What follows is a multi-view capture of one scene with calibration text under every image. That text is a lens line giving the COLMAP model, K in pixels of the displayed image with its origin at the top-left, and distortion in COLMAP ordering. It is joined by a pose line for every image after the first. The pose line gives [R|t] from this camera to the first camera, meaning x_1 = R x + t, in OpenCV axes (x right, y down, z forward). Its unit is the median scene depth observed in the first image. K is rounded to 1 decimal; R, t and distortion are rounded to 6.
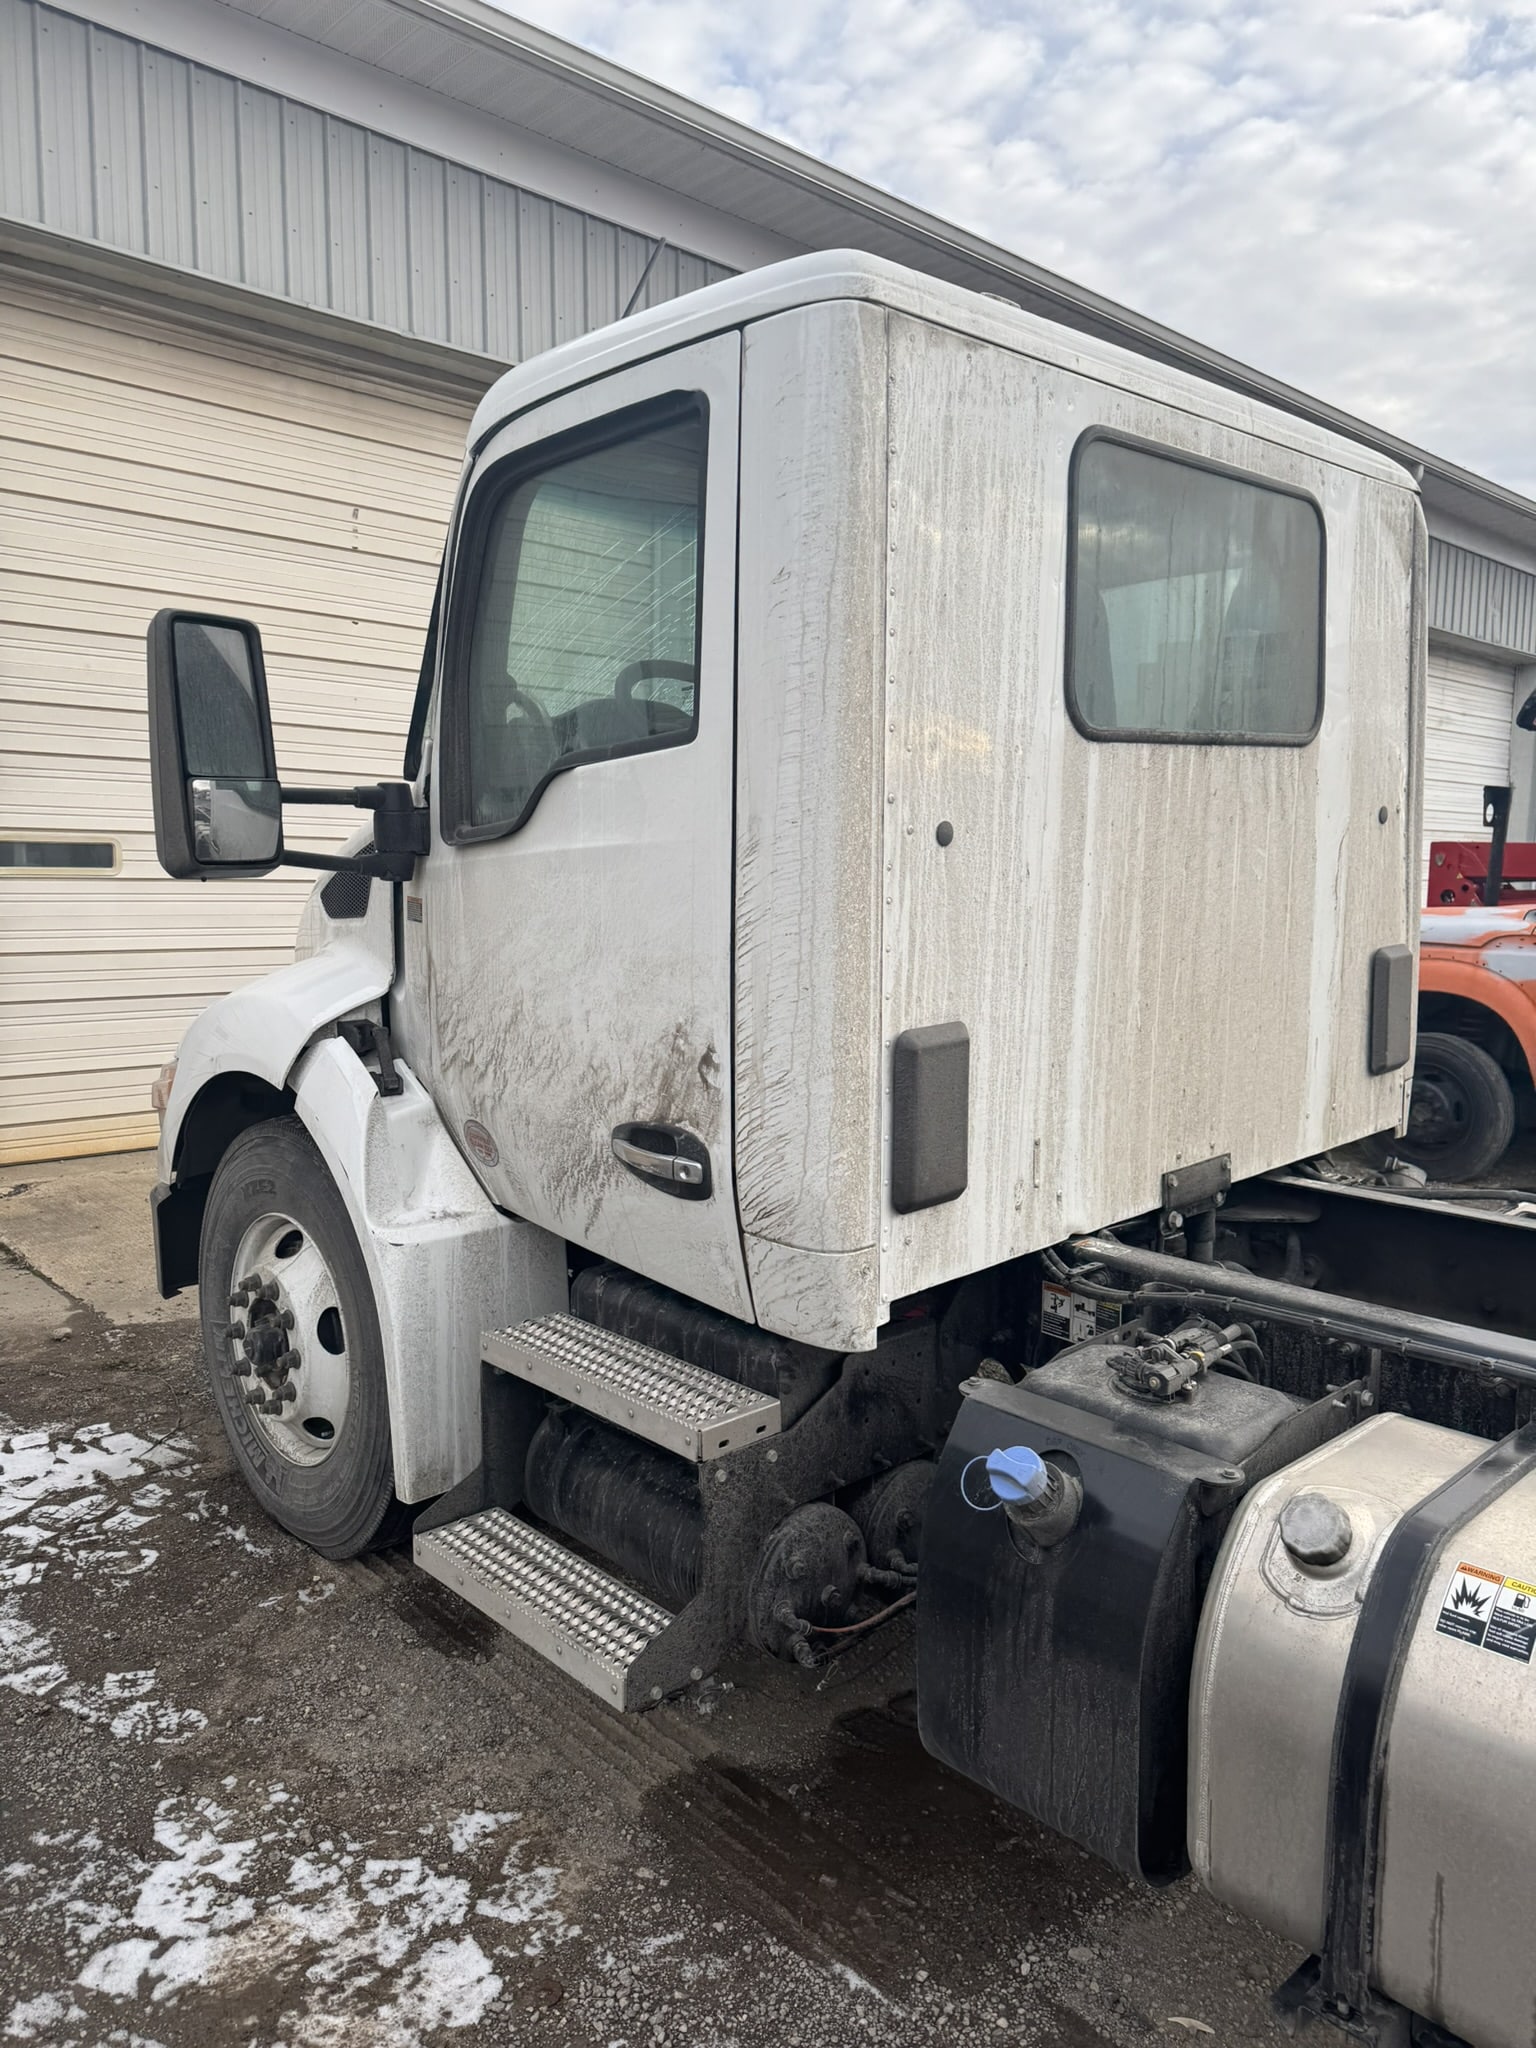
lens RADIAL K [[1422.1, 0, 761.7], [0, 1422.1, 1021.9], [0, 0, 1]] dist [0.154105, -0.229517]
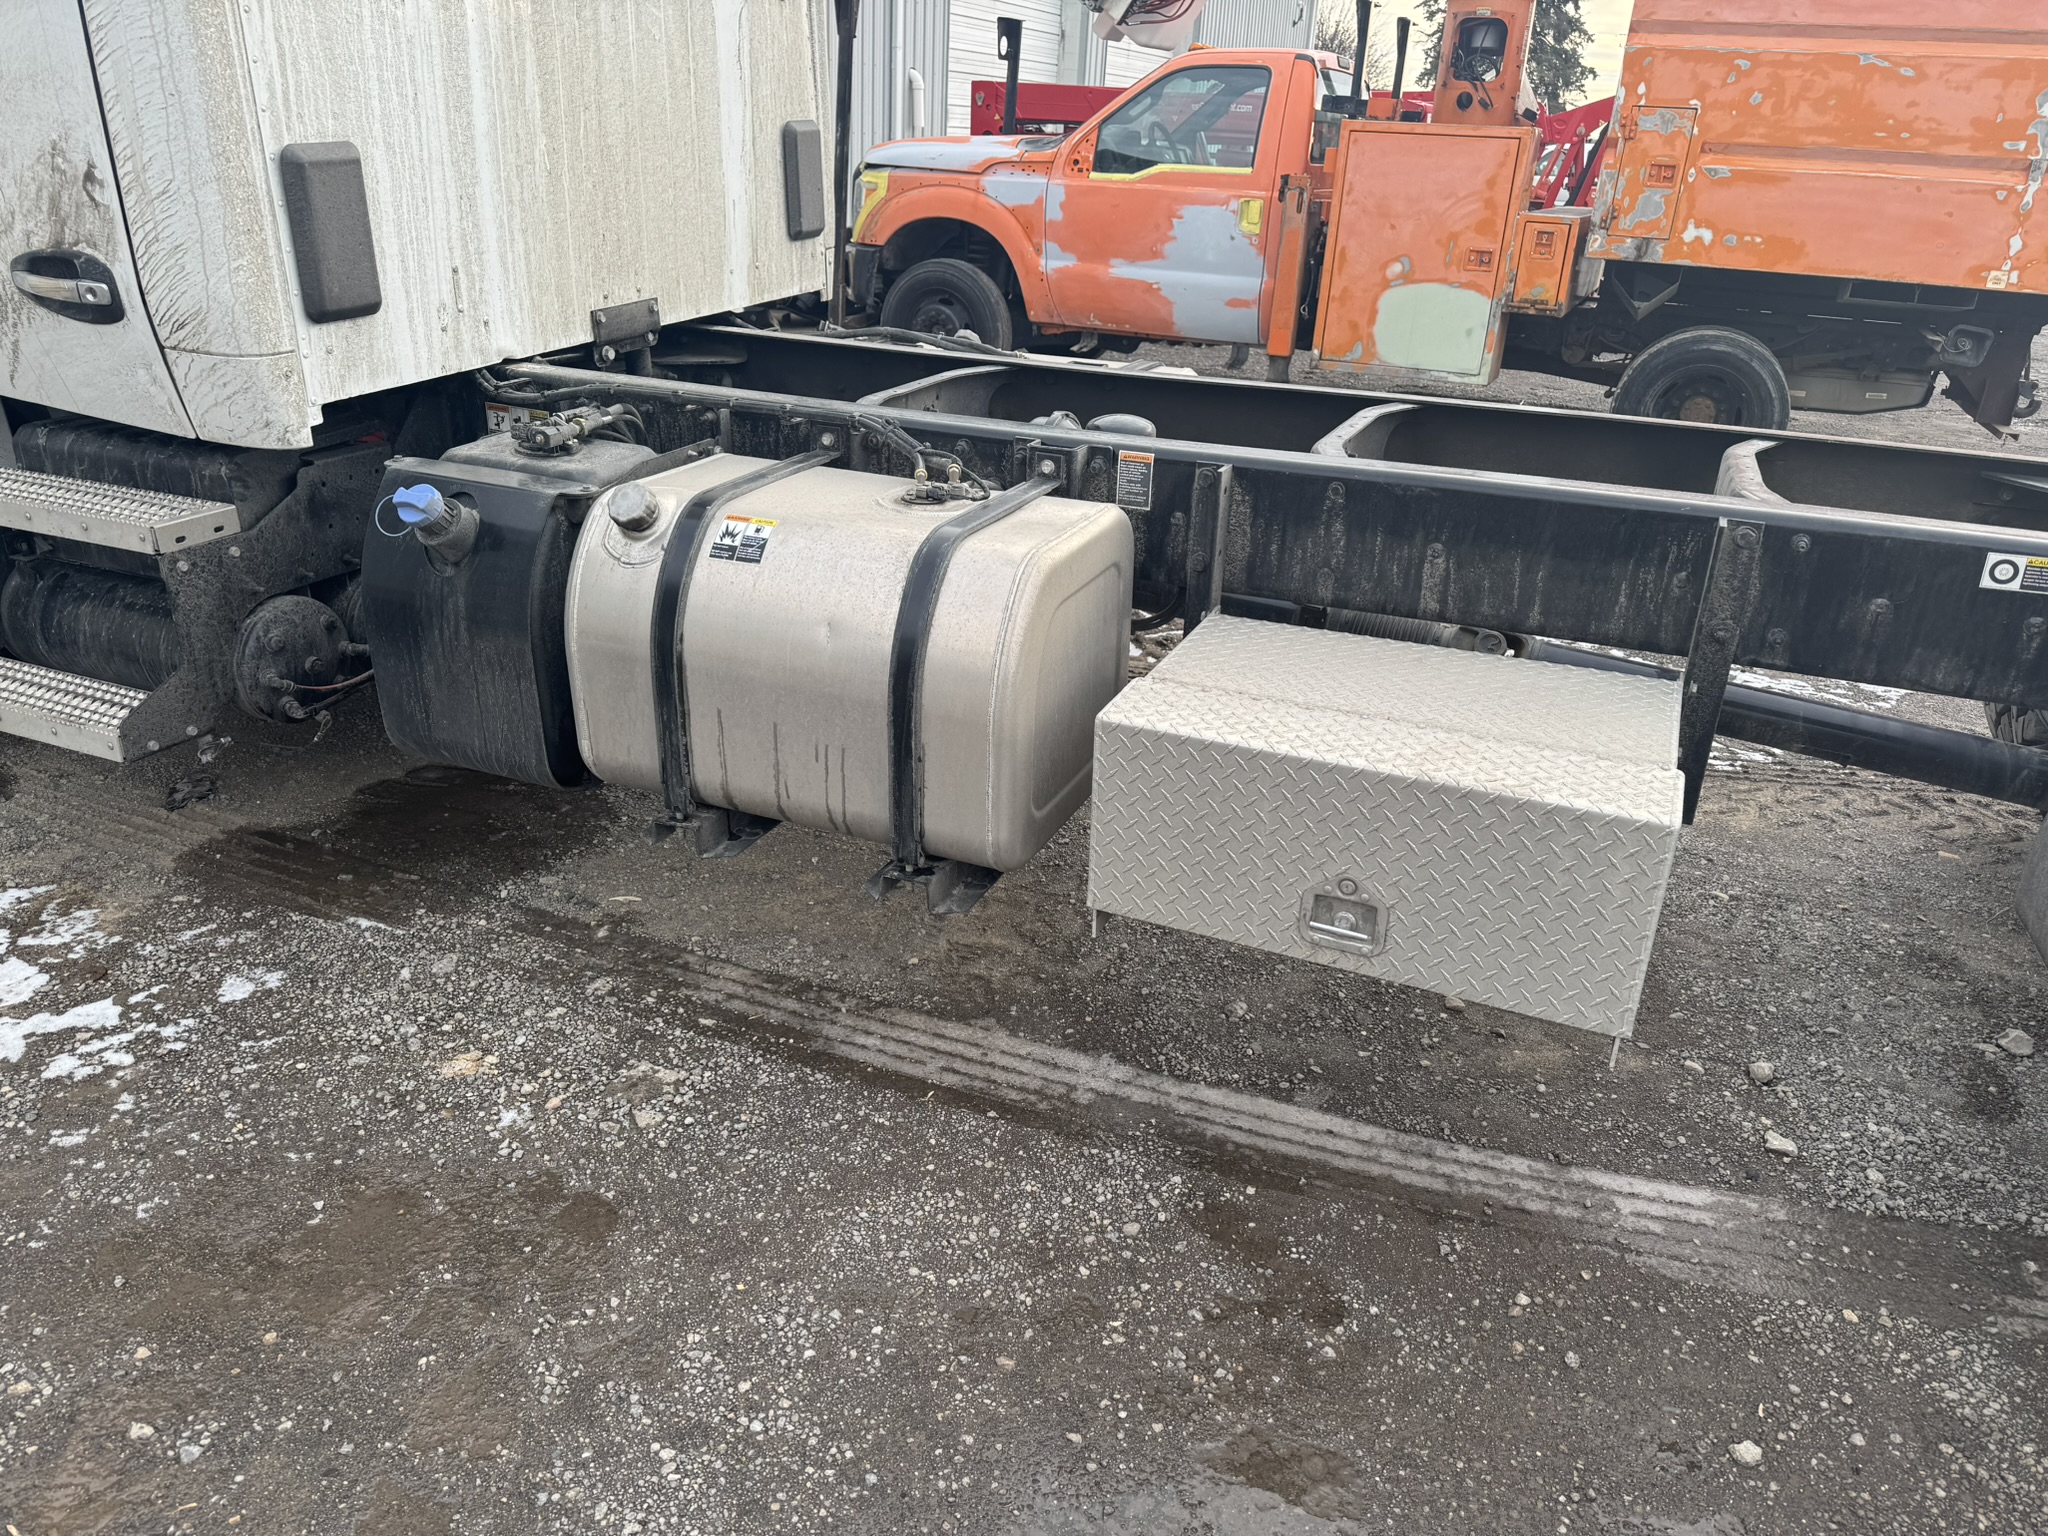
lens RADIAL K [[1453.7, 0, 1028.6], [0, 1453.7, 765.4], [0, 0, 1]] dist [0.030629, -0.028102]
pose [[0.910407, -0.143071, 0.388189, 0.105976], [0.018463, 0.951416, 0.307355, 0.116619], [-0.413302, -0.272651, 0.868817, -0.320863]]
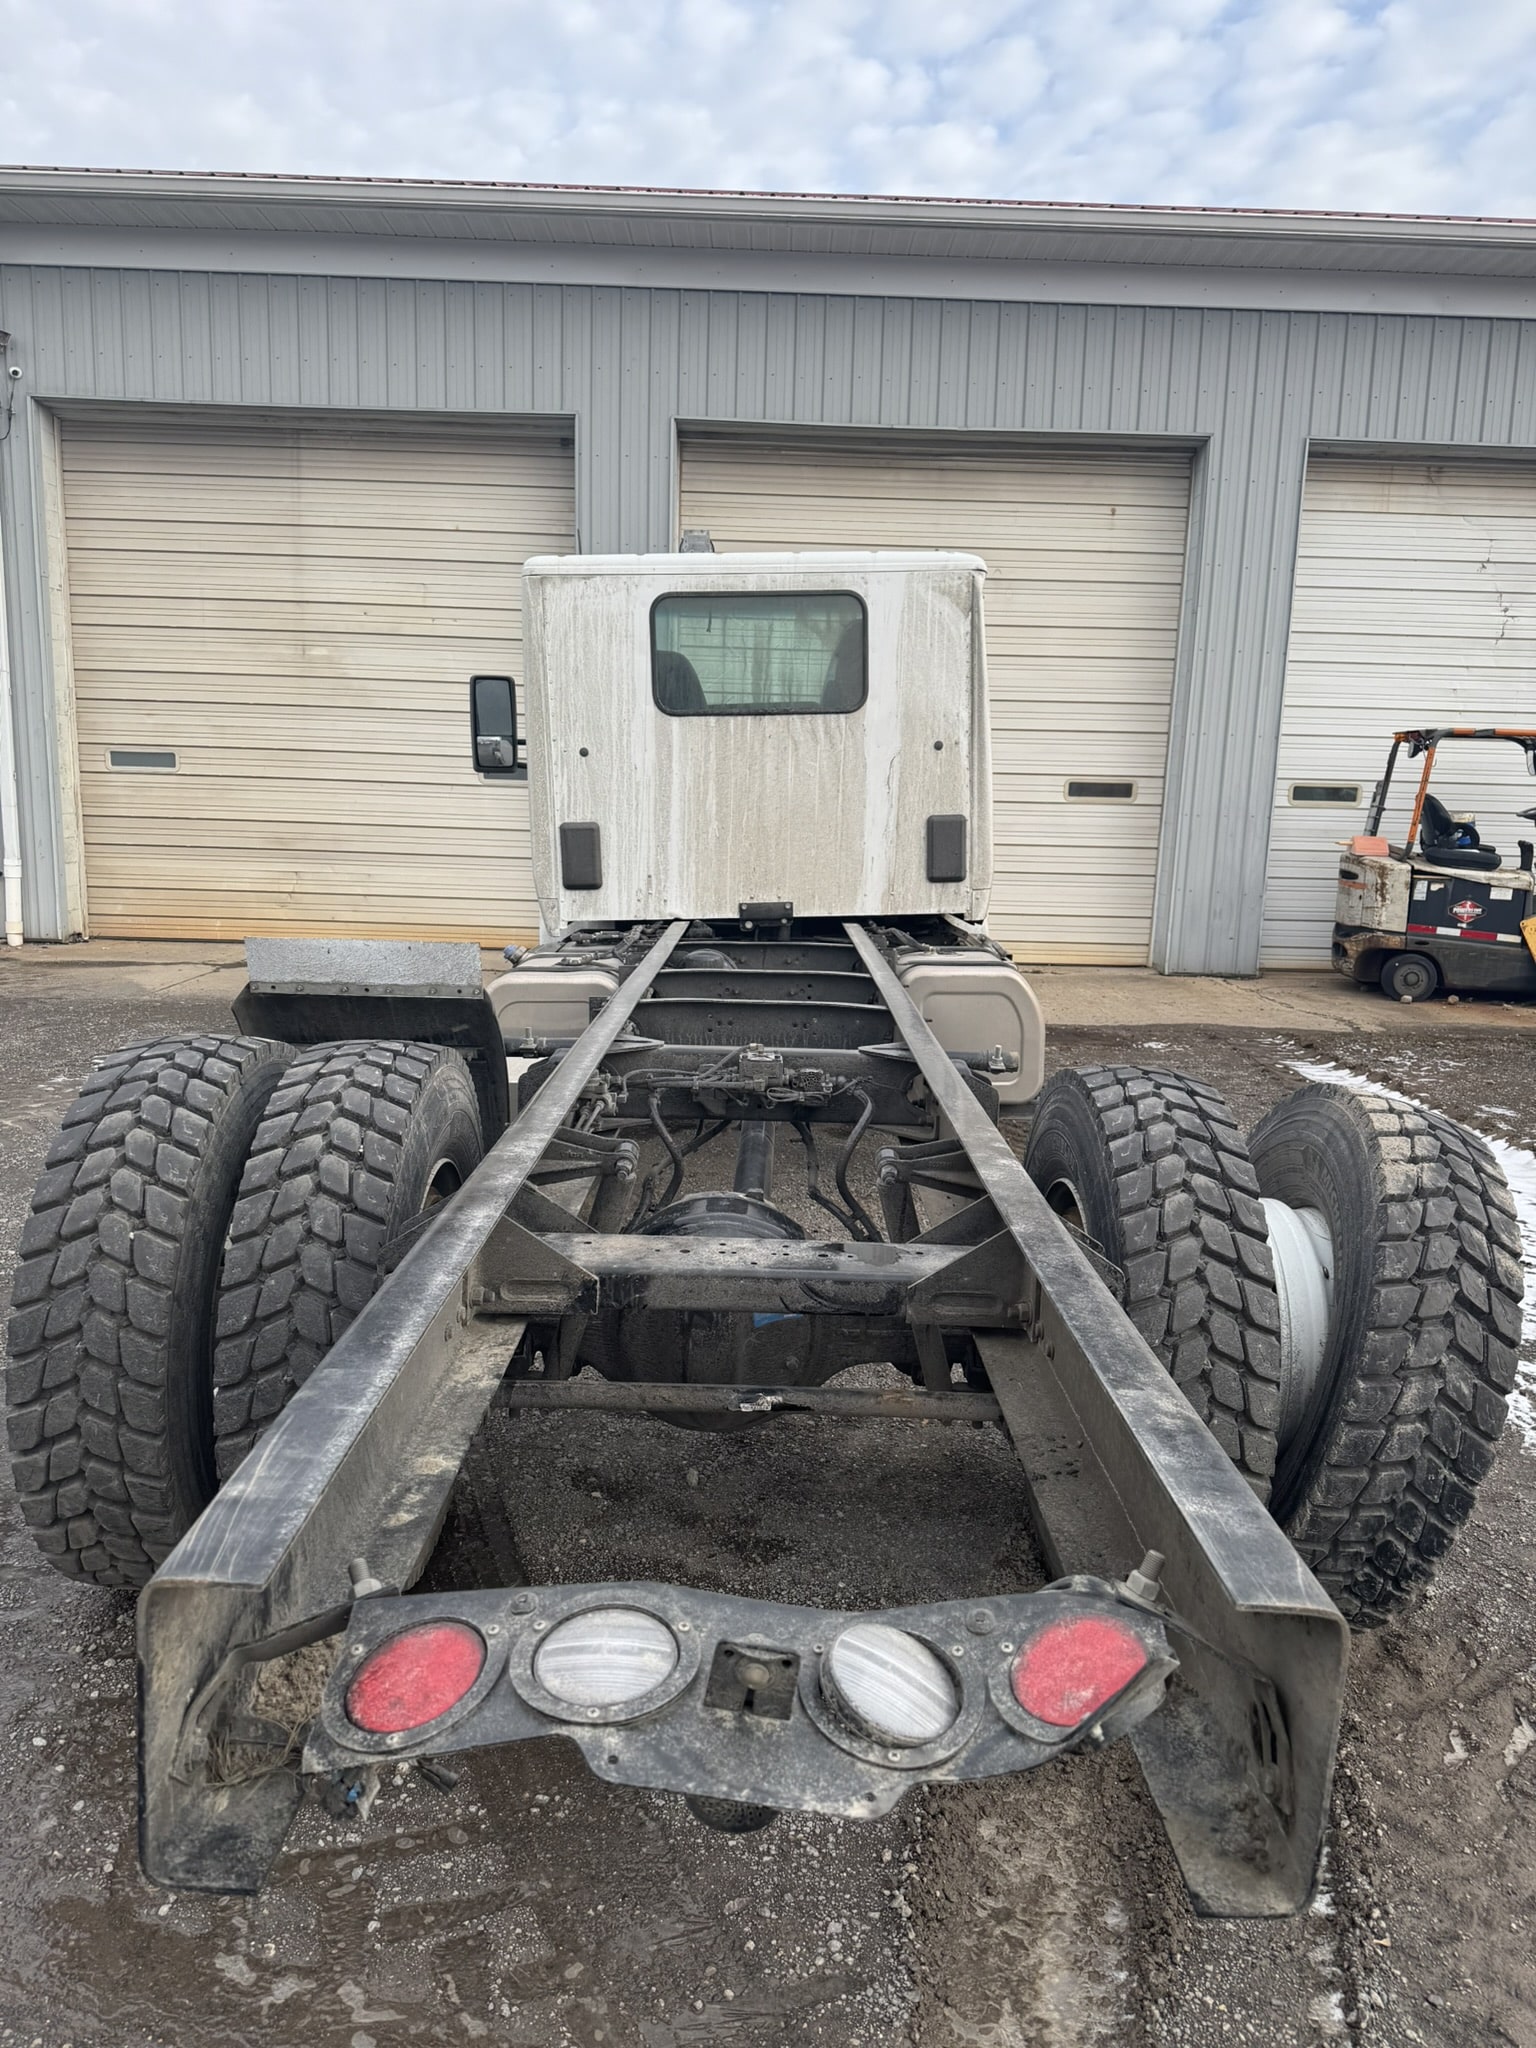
lens RADIAL K [[1413.1, 0, 782.9], [0, 1413.1, 1041.9], [0, 0, 1]] dist [0.110942, -0.140998]
pose [[0.745902, 0.117018, -0.655695, 2.188059], [-0.089538, 0.993127, 0.075382, 0.176393], [0.660010, 0.002482, 0.751253, -0.787174]]
